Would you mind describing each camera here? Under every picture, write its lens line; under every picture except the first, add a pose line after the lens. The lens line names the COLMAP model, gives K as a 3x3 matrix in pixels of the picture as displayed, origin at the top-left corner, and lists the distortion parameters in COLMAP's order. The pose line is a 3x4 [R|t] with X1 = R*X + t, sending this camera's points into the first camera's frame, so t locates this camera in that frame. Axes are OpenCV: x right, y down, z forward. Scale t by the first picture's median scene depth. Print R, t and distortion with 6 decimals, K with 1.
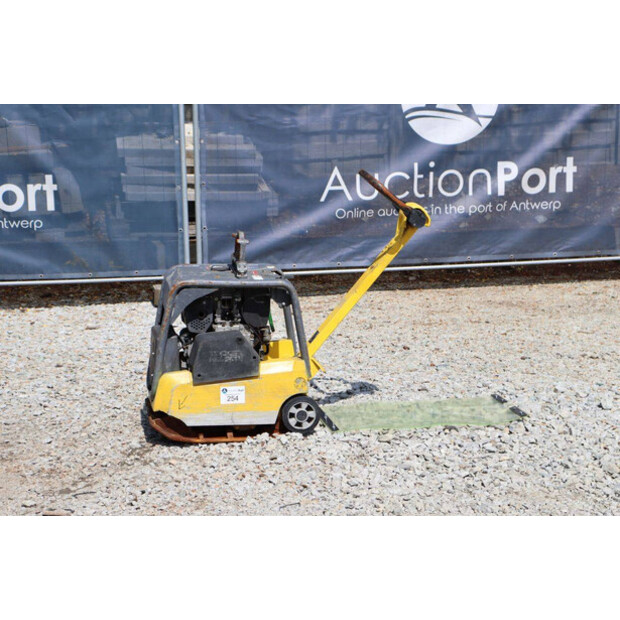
lens RADIAL K [[1531.1, 0, 307.0], [0, 1531.1, 307.4], [0, 0, 1]] dist [0.478884, 0.000000]
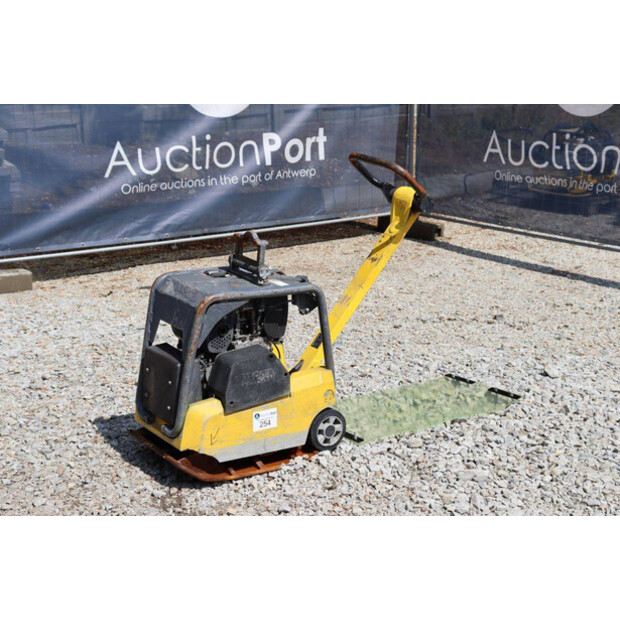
lens RADIAL K [[1175.3, 0, 314.6], [0, 1175.3, 311.6], [0, 0, 1]] dist [0.257754, 0.000000]
pose [[0.907864, -0.092710, 0.408885, -0.287364], [0.065041, 0.994582, 0.081096, -0.055696], [-0.414188, -0.047030, 0.908975, 0.378514]]
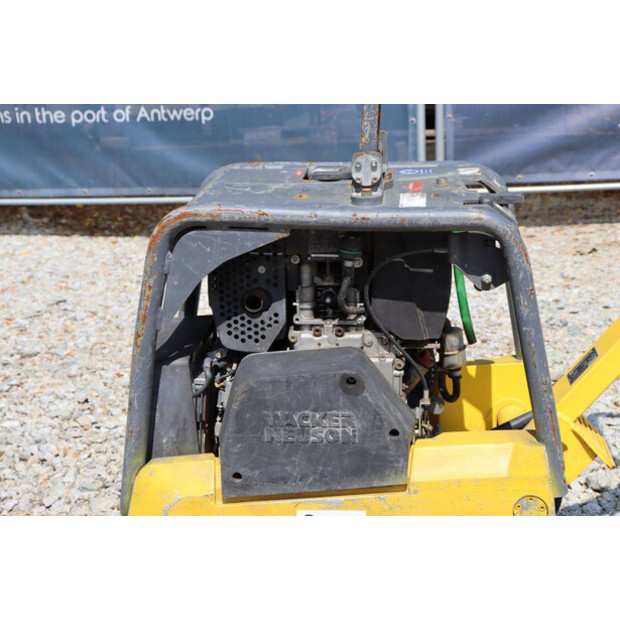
lens RADIAL K [[1203.1, 0, 299.4], [0, 1203.1, 310.6], [0, 0, 1]] dist [0.269610, 0.000000]
pose [[0.964583, 0.035343, -0.261400, 0.015107], [-0.014505, 0.996590, 0.081222, -0.016324], [0.263379, -0.074554, 0.961807, 0.724779]]
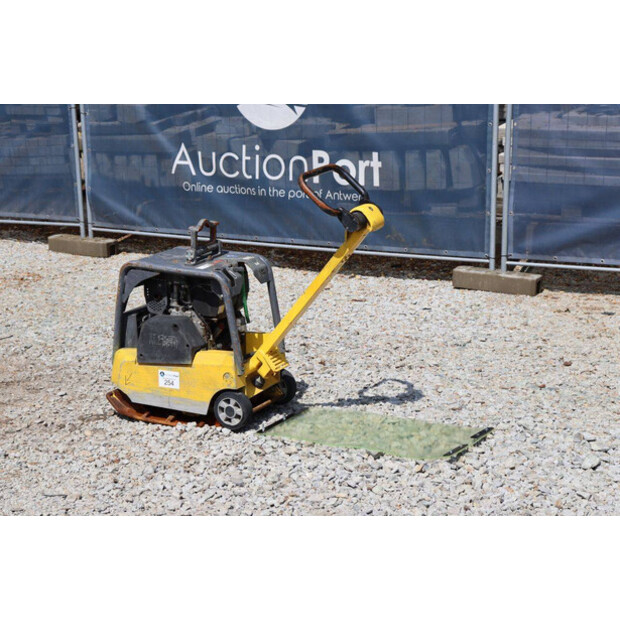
lens RADIAL K [[1356.9, 0, 287.8], [0, 1356.9, 314.4], [0, 0, 1]] dist [0.359218, 0.000000]
pose [[0.784772, 0.129390, -0.606128, 0.542992], [-0.103294, 0.991593, 0.077938, -0.062299], [0.611117, 0.001446, 0.791539, 0.335306]]
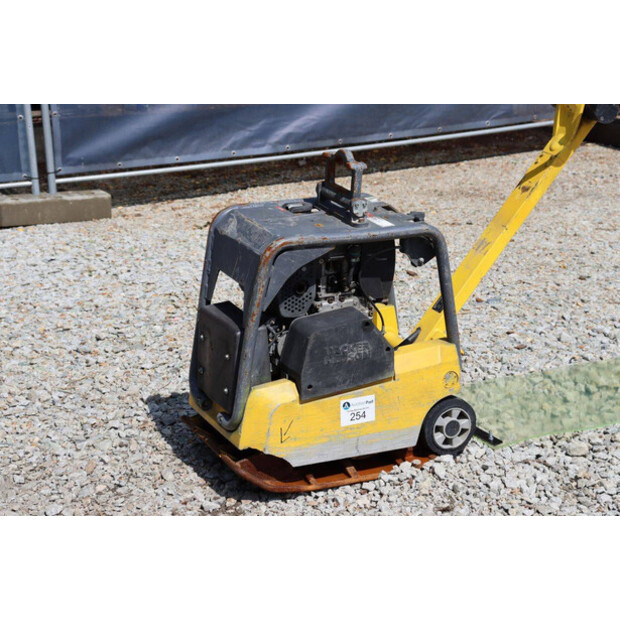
lens RADIAL K [[1503.1, 0, 315.0], [0, 1503.1, 309.5], [0, 0, 1]] dist [0.476189, 0.000000]
pose [[0.959939, -0.088794, 0.265770, -0.224455], [0.058831, 0.991190, 0.118668, -0.058459], [-0.273965, -0.098279, 0.956705, 0.408615]]
